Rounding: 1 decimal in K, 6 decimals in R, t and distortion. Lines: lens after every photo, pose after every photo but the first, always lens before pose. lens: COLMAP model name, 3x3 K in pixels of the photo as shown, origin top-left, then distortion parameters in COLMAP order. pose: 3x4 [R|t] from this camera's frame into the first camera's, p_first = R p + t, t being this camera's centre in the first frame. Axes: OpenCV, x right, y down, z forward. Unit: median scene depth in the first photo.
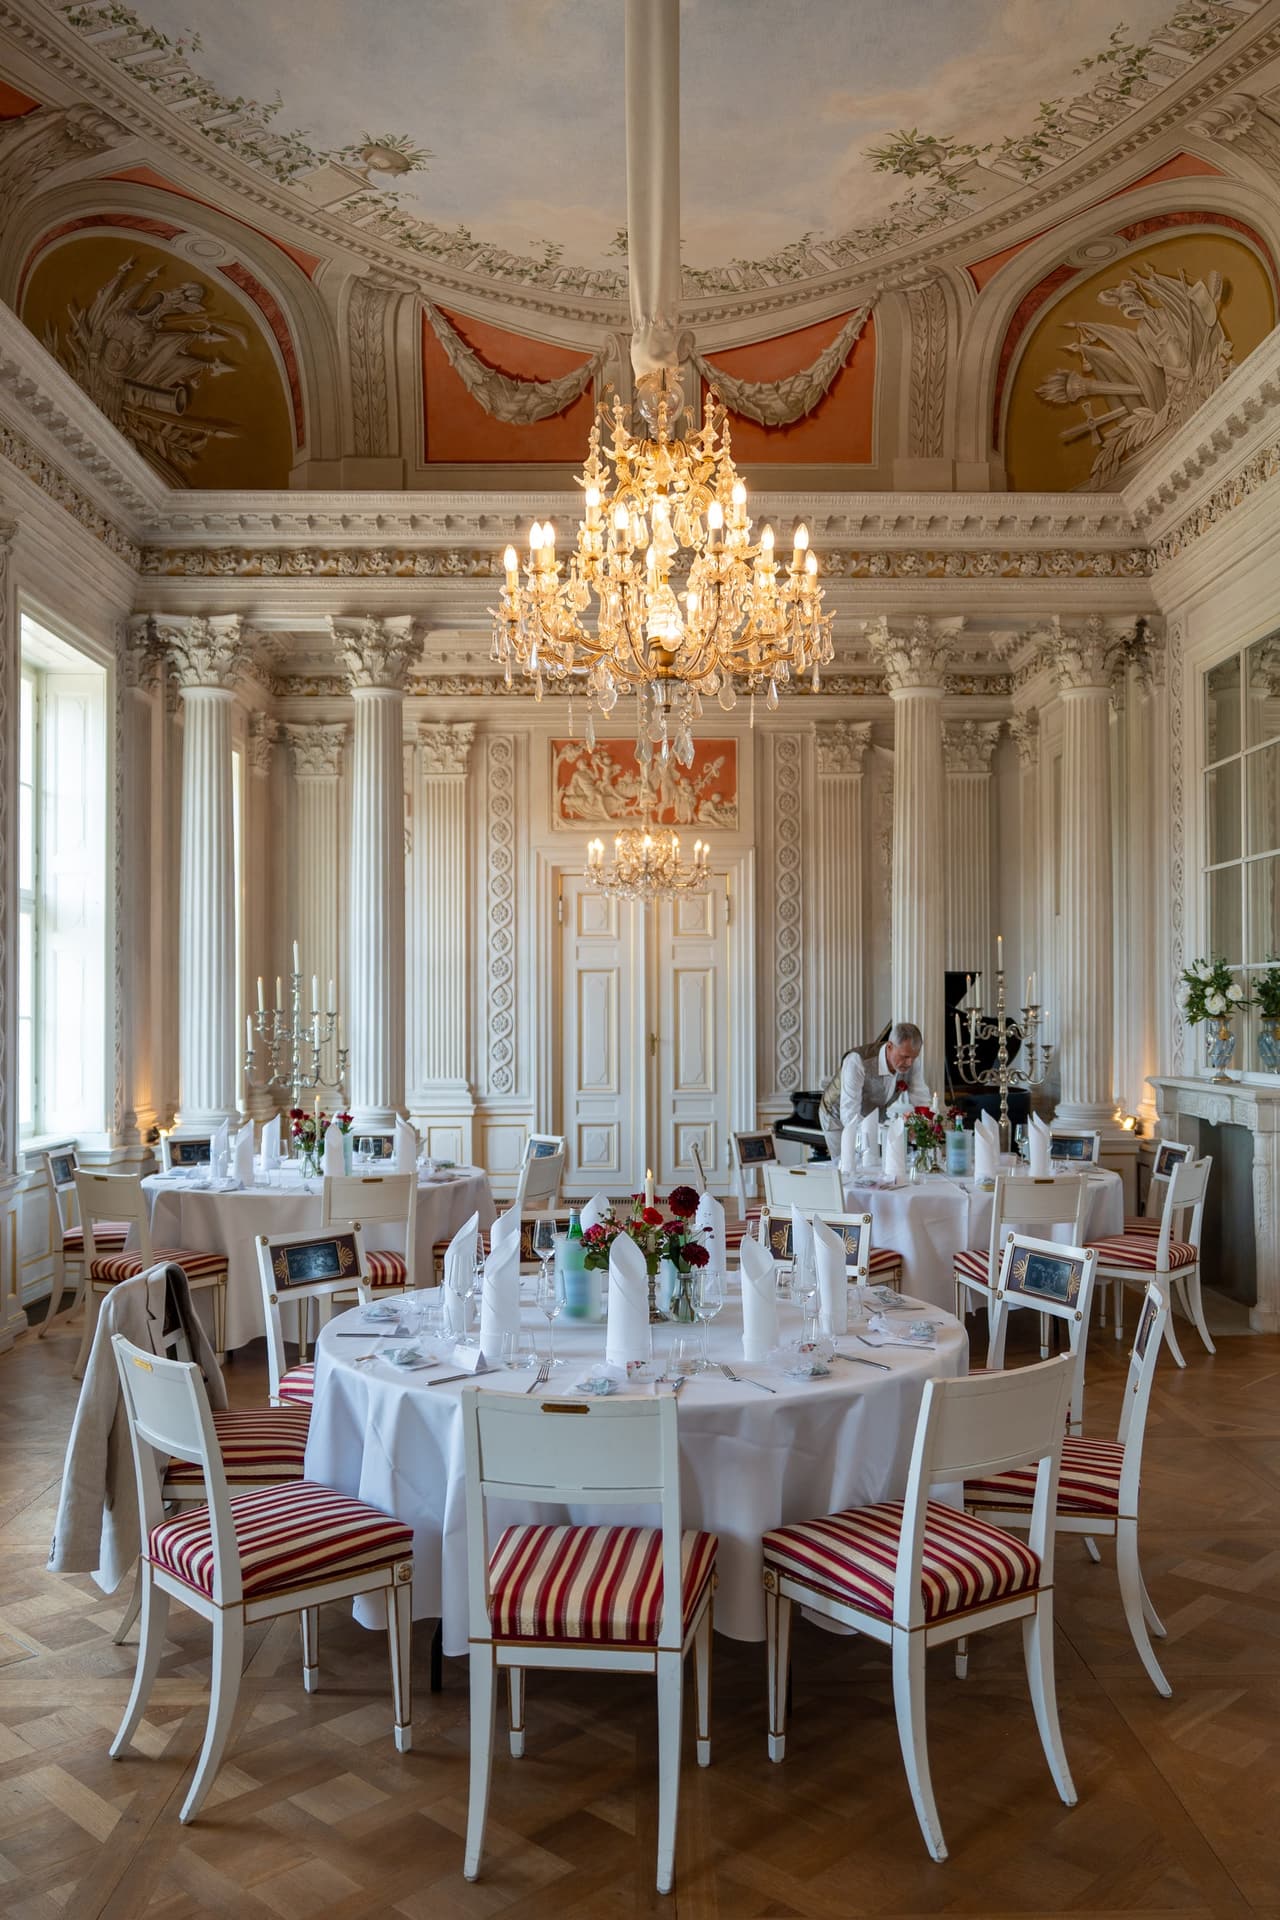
lens RADIAL K [[4696.4, 0, 640.0], [0, 4696.4, 960.0], [0, 0, 1]] dist [-0.042247, -0.723549]
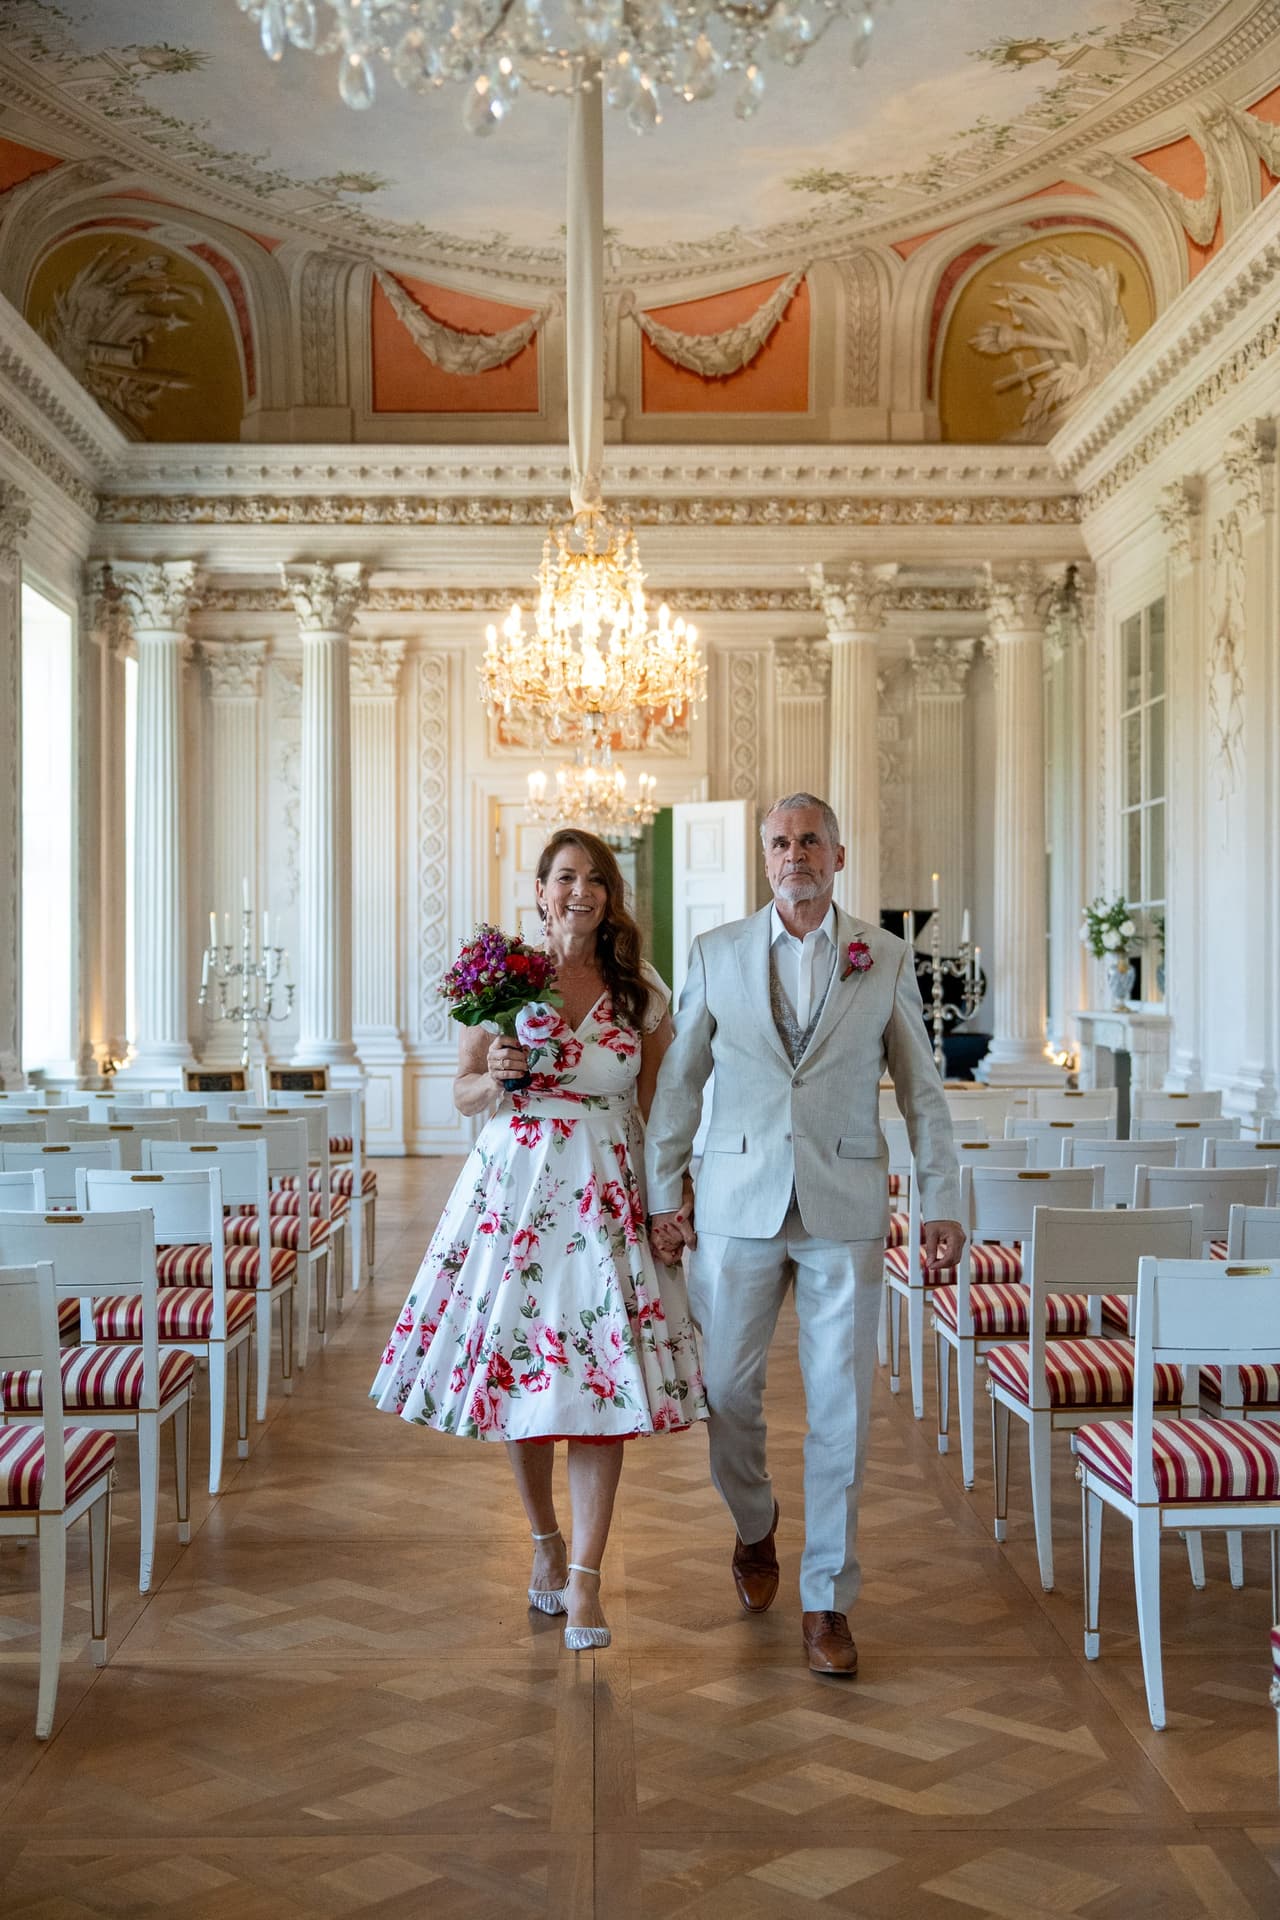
lens RADIAL K [[6555.2, 0, 640.0], [0, 6555.2, 960.0], [0, 0, 1]] dist [0.313616, -0.884279]
pose [[0.999969, 0.001737, 0.007733, 0.001725], [-0.001812, 0.999952, 0.009670, -0.000174], [-0.007715, -0.009684, 0.999923, -0.444740]]
